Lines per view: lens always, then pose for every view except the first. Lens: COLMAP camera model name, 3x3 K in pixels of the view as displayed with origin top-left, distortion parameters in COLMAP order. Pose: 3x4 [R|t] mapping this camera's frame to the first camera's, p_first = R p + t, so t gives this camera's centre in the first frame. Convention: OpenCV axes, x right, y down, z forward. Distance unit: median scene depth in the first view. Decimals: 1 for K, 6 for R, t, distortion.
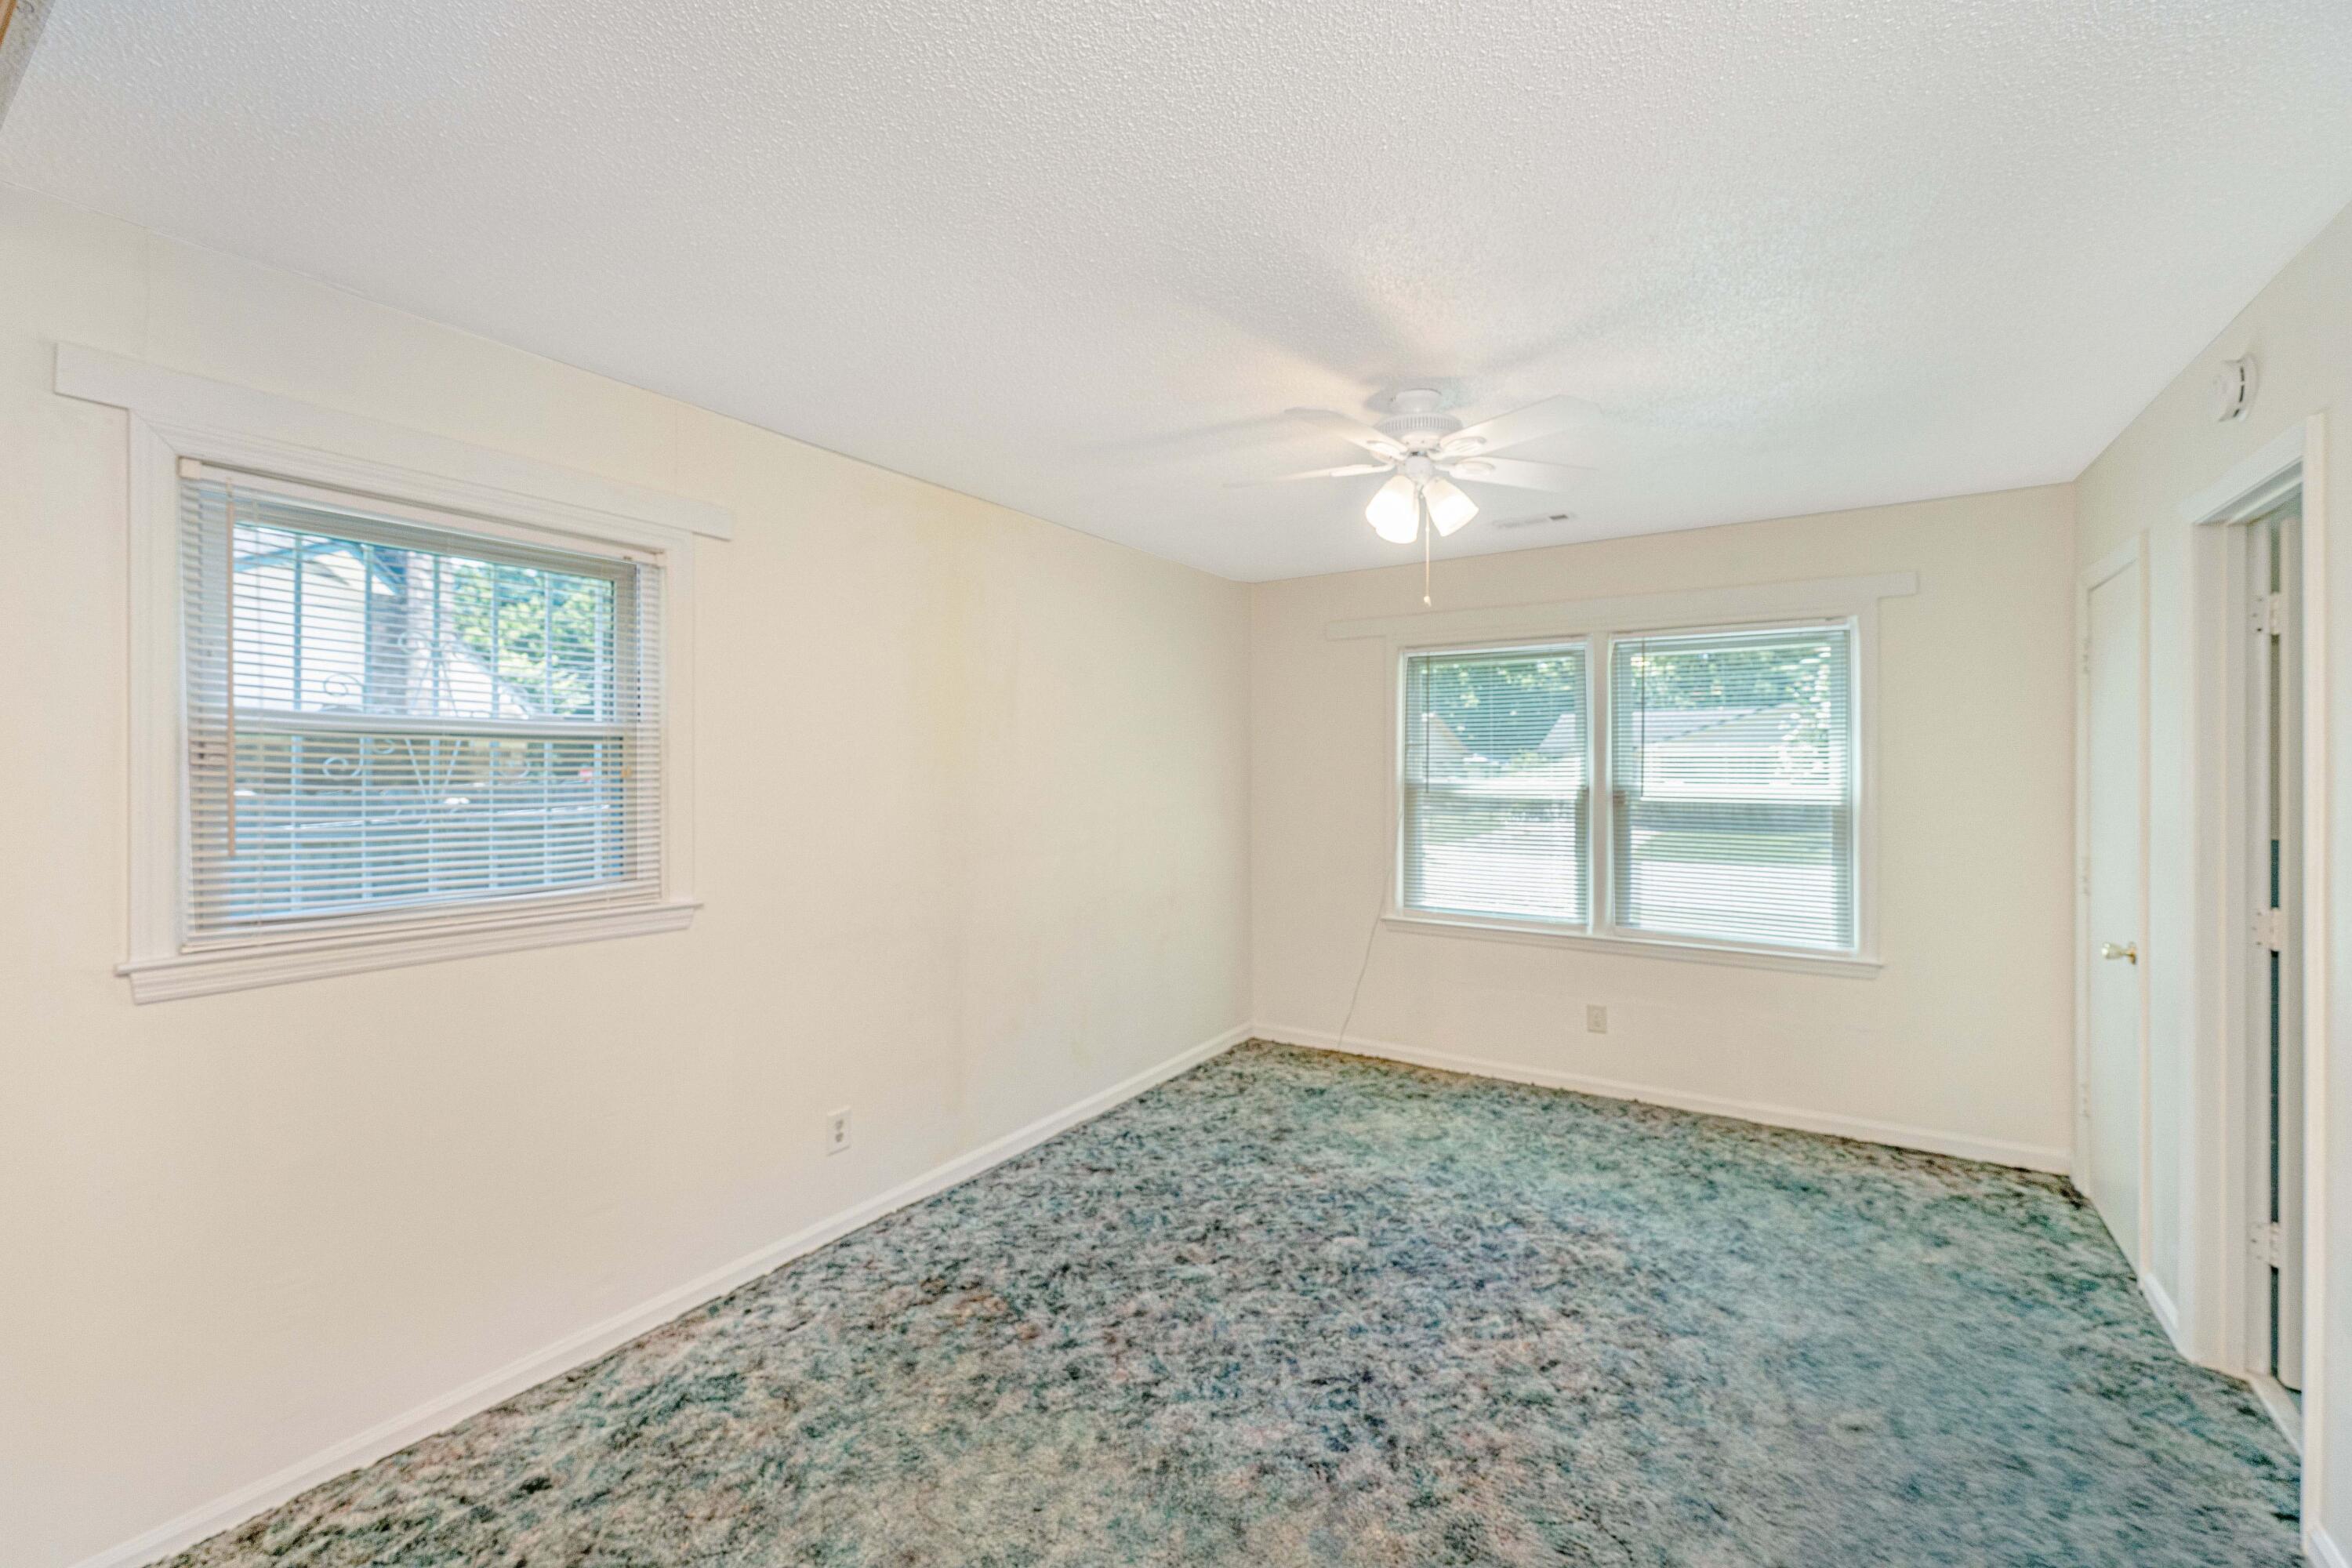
lens RADIAL K [[939.0, 0, 1171.6], [0, 939.0, 784.0], [0, 0, 1]] dist [-0.000779, 0.000318]
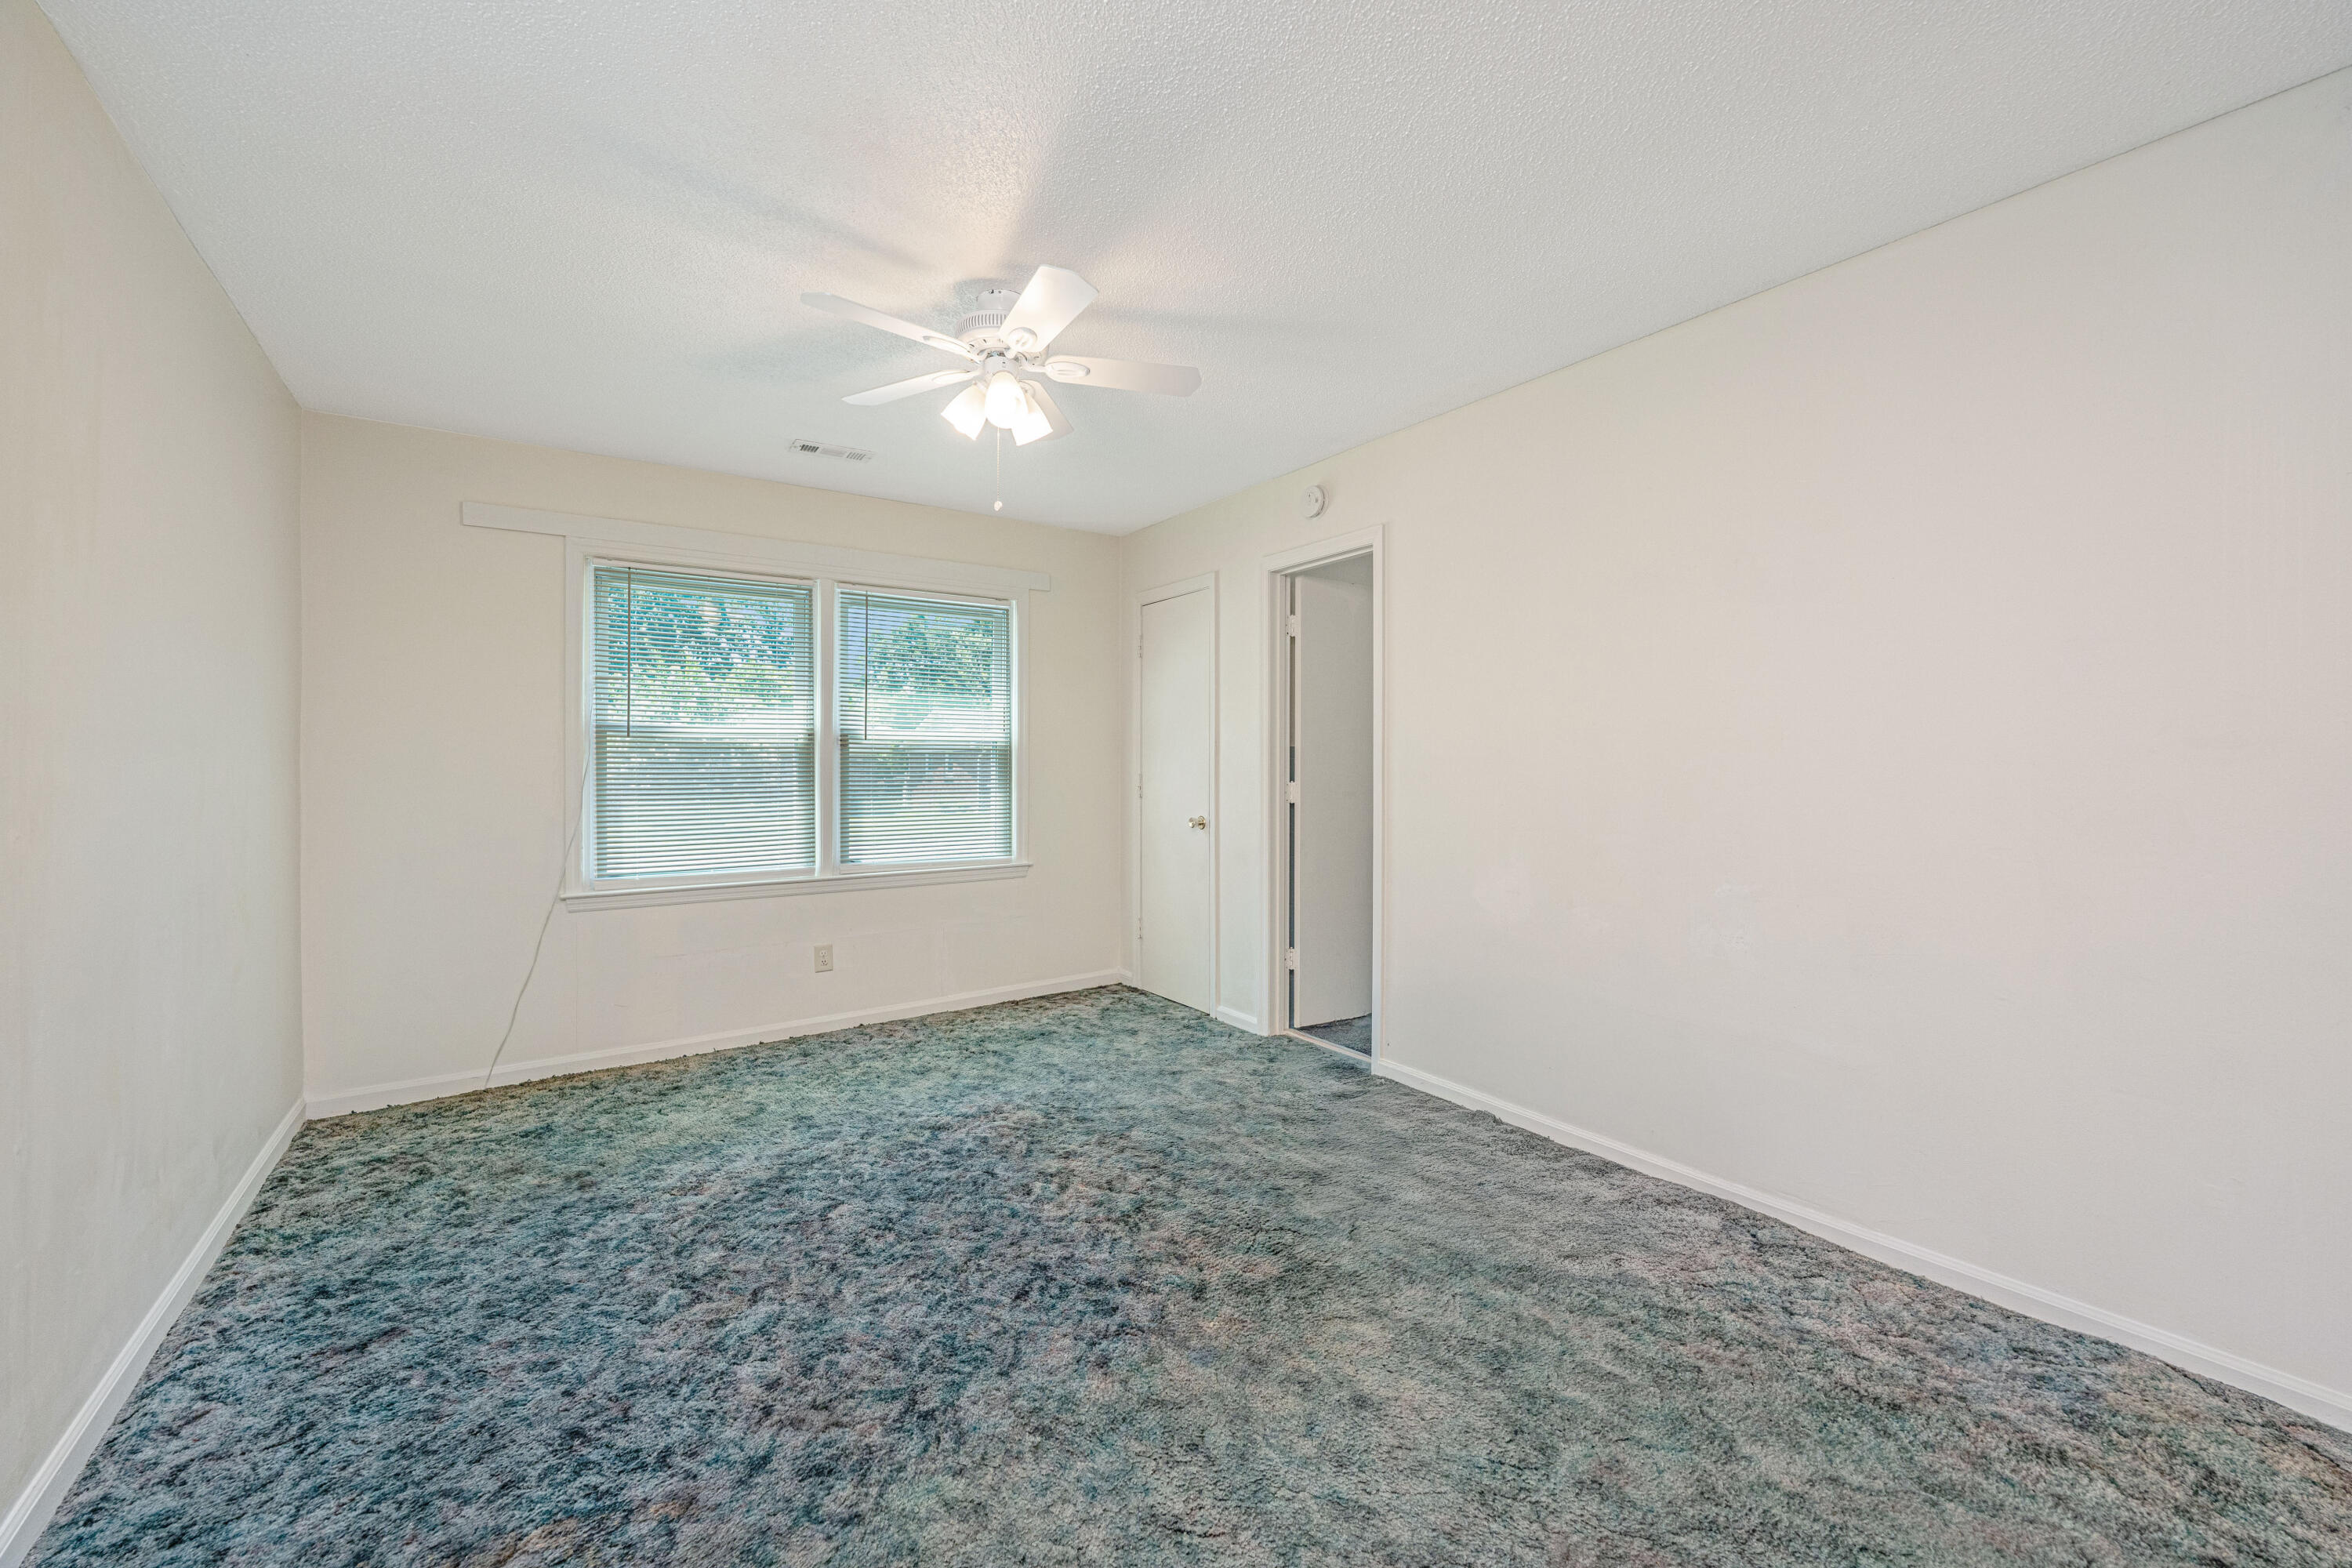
lens RADIAL K [[939.0, 0, 1179.3], [0, 939.0, 798.1], [0, 0, 1]] dist [-0.000779, 0.000318]
pose [[0.376842, -0.034680, 0.925628, -0.488369], [0.021917, 0.999353, 0.028519, 0.077656], [-0.926018, 0.009540, 0.377359, 0.359606]]
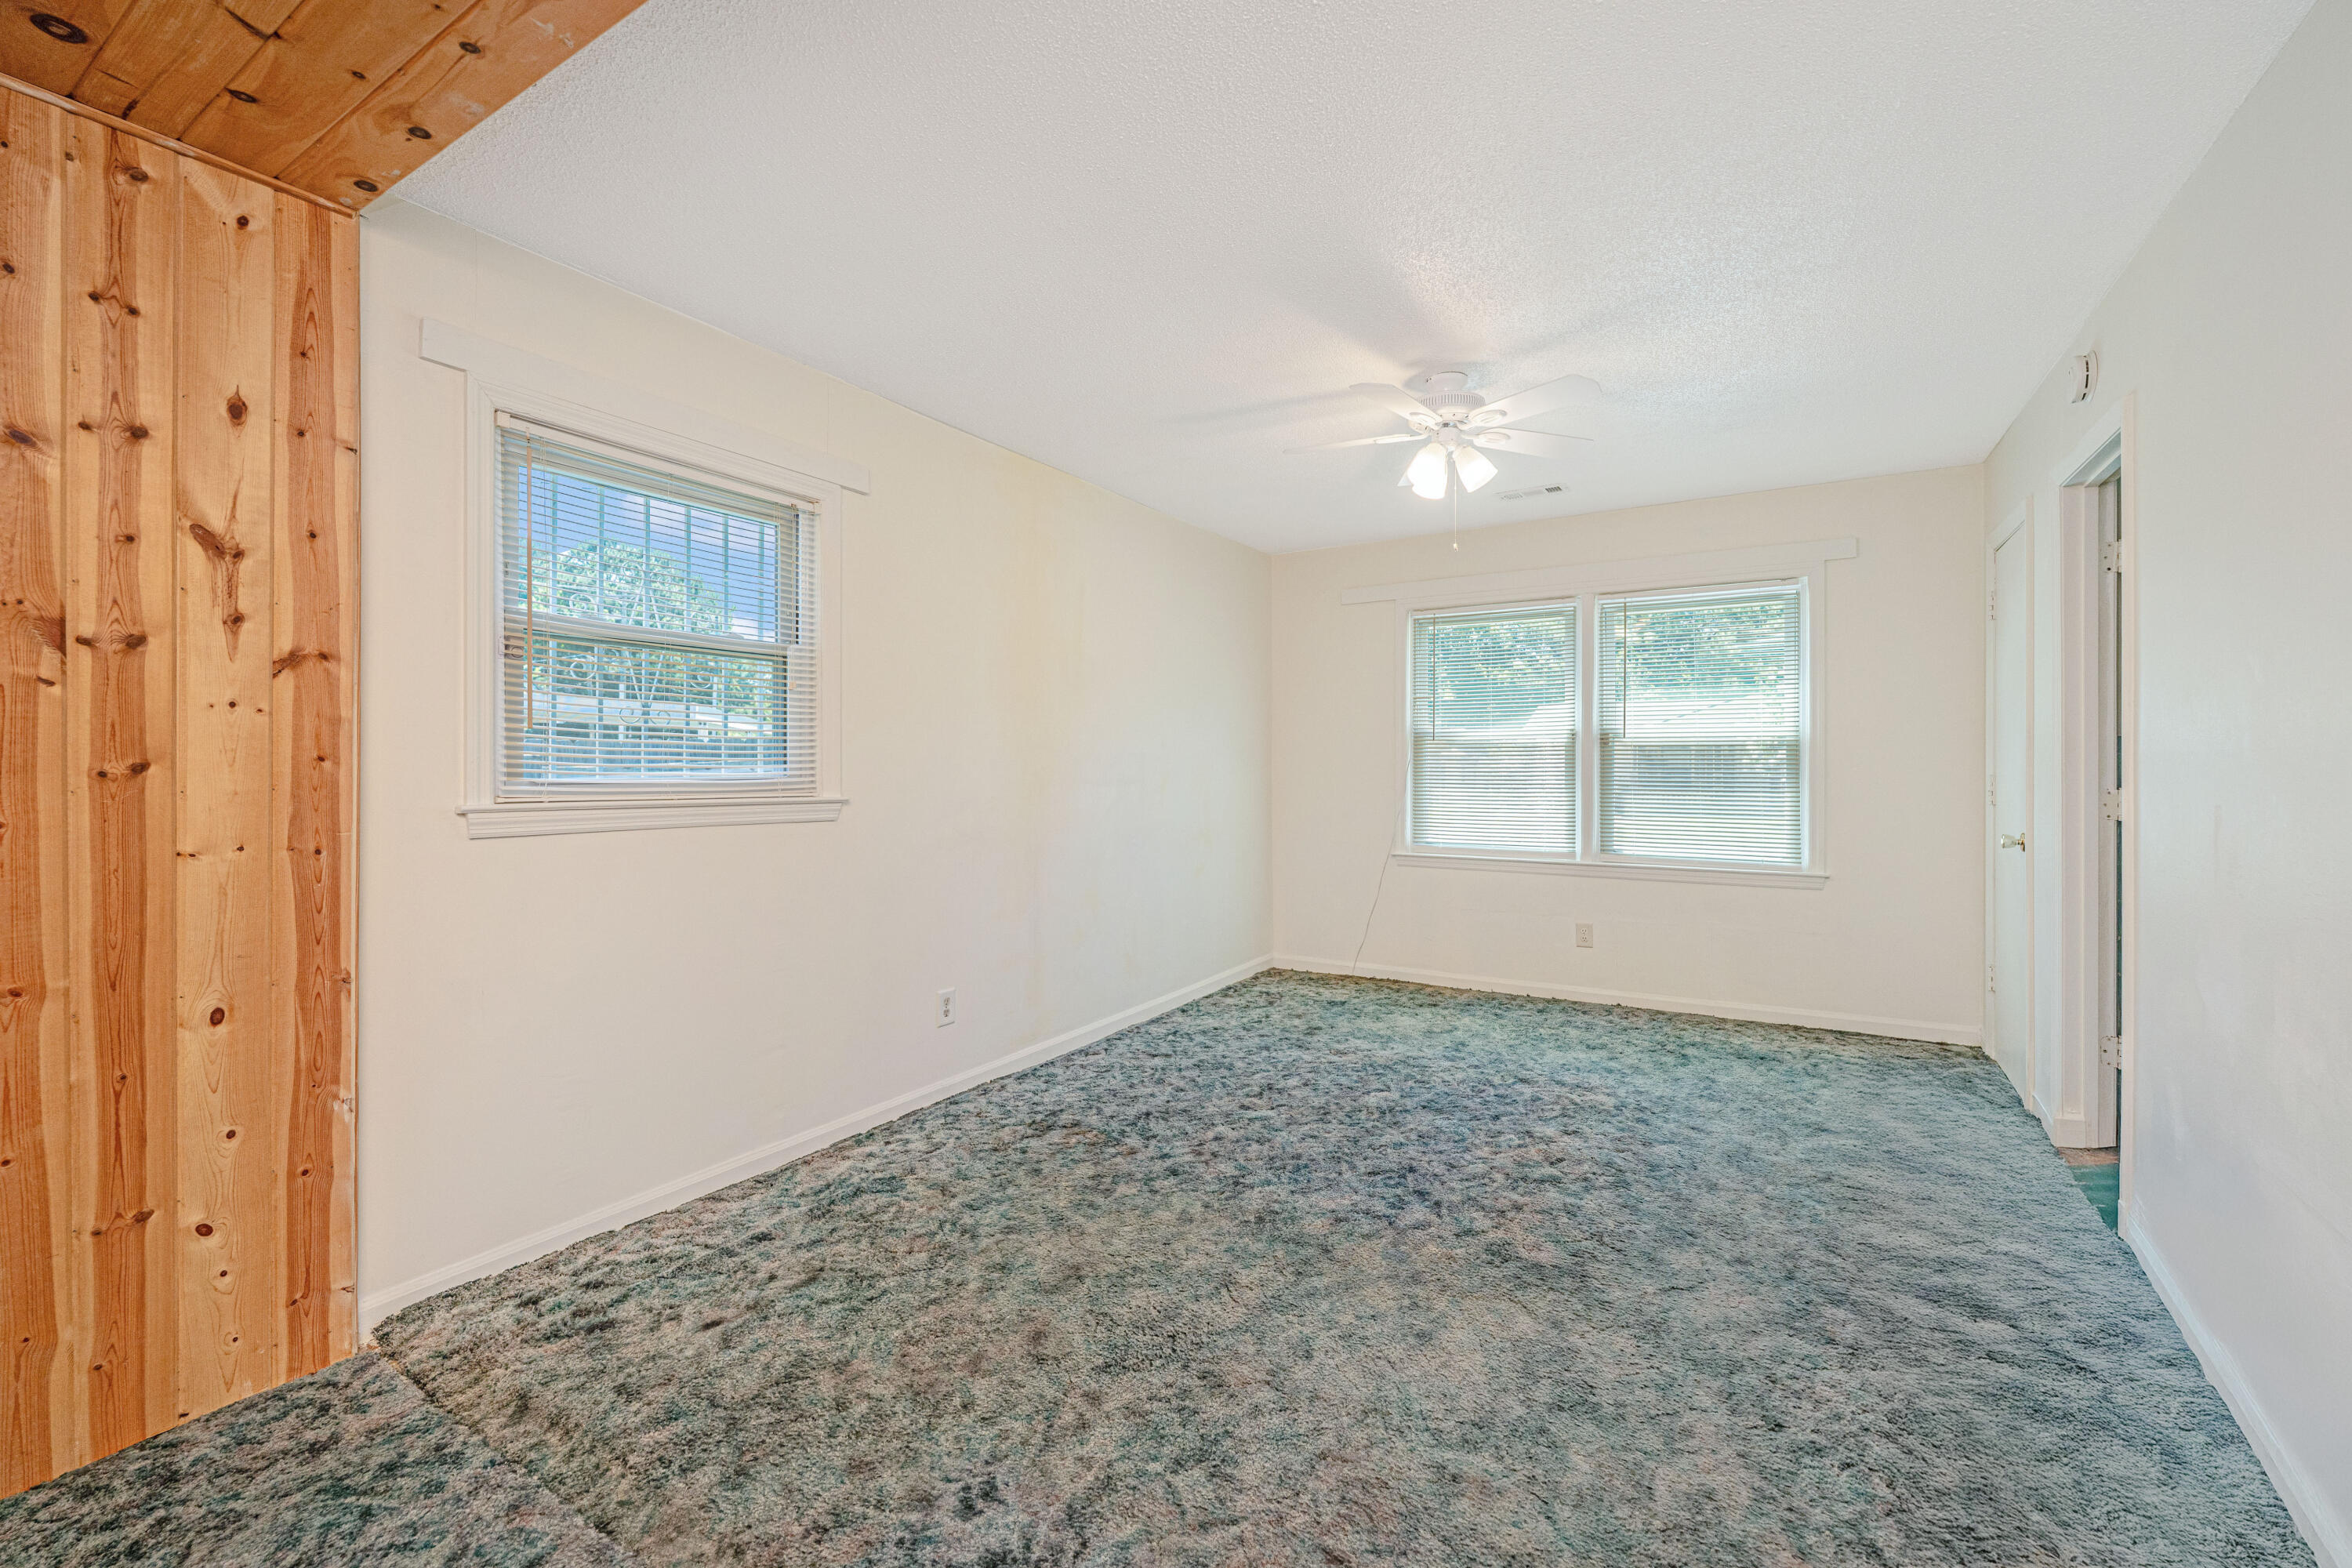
lens RADIAL K [[939.0, 0, 1178.5], [0, 939.0, 781.8], [0, 0, 1]] dist [-0.000779, 0.000318]
pose [[0.999542, -0.001191, 0.030242, -0.101946], [0.001136, 0.999998, 0.001829, 0.088410], [-0.030244, -0.001793, 0.999541, -0.170118]]
